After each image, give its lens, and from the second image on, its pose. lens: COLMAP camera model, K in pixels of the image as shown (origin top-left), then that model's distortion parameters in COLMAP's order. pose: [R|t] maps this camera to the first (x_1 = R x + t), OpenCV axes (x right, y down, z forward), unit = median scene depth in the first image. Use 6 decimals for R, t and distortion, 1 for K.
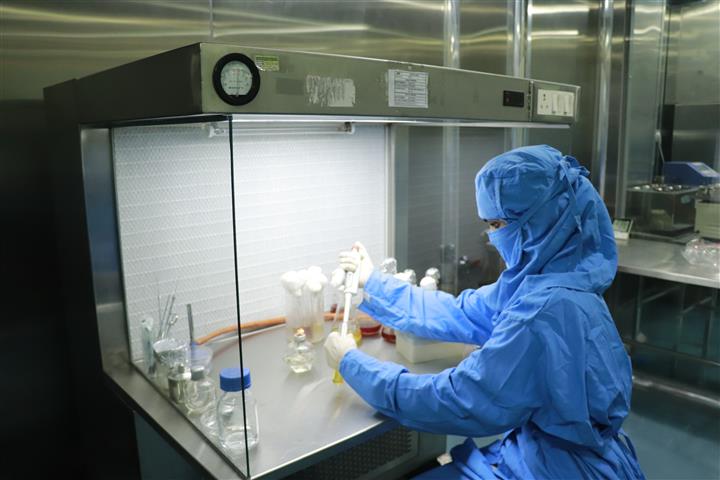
lens RADIAL K [[597.3, 0, 360.0], [0, 597.3, 240.0], [0, 0, 1]] dist [-0.296860, 0.000644]
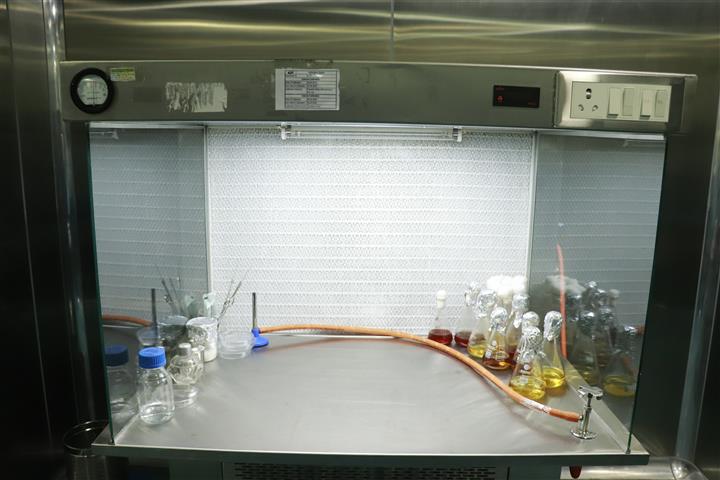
lens RADIAL K [[580.1, 0, 360.0], [0, 580.1, 240.0], [0, 0, 1]] dist [-0.262307, 0.202517]
pose [[0.747685, 0.134919, -0.650203, 0.753891], [-0.144075, 0.988778, 0.039498, -0.082393], [0.648236, 0.064146, 0.758733, 0.430933]]
